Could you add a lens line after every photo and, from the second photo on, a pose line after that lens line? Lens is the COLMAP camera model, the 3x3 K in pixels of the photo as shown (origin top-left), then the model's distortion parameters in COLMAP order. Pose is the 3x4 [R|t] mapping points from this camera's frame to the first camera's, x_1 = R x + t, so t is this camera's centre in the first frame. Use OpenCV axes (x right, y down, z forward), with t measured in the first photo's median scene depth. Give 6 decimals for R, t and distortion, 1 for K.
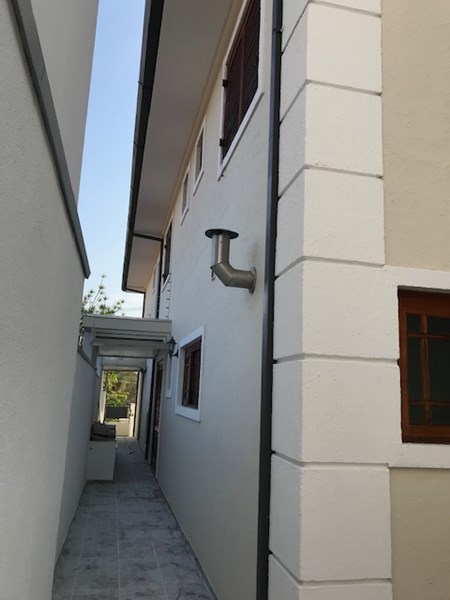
lens RADIAL K [[486.3, 0, 224.9], [0, 486.3, 297.6], [0, 0, 1]] dist [0.028997, -0.018420]
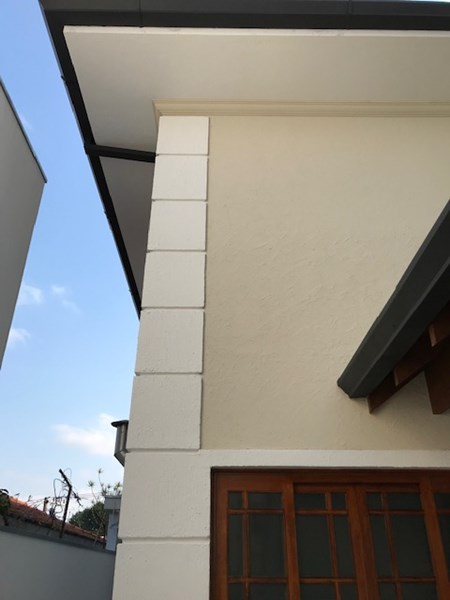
lens RADIAL K [[486.3, 0, 221.4], [0, 486.3, 300.0], [0, 0, 1]] dist [0.028997, -0.018420]
pose [[0.977475, -0.134283, -0.162820, 0.619930], [0.077118, 0.945379, -0.316719, -0.029382], [0.196457, 0.297028, 0.934440, -0.204770]]
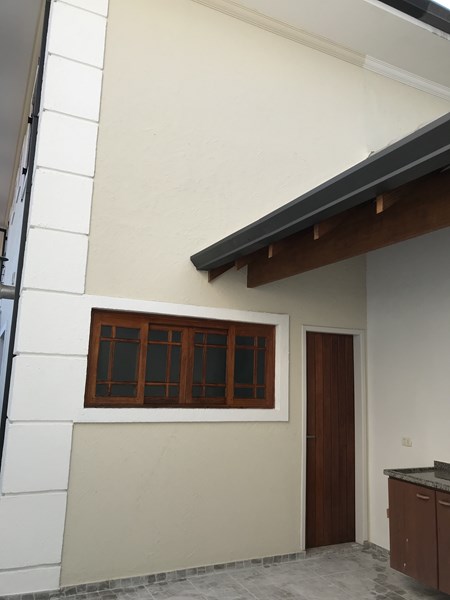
lens RADIAL K [[486.3, 0, 225.9], [0, 486.3, 299.5], [0, 0, 1]] dist [0.028997, -0.018420]
pose [[0.969701, 0.028658, 0.242606, 0.388814], [-0.037953, 0.998710, 0.033725, -0.118382], [-0.241327, -0.041911, 0.969538, -0.603143]]
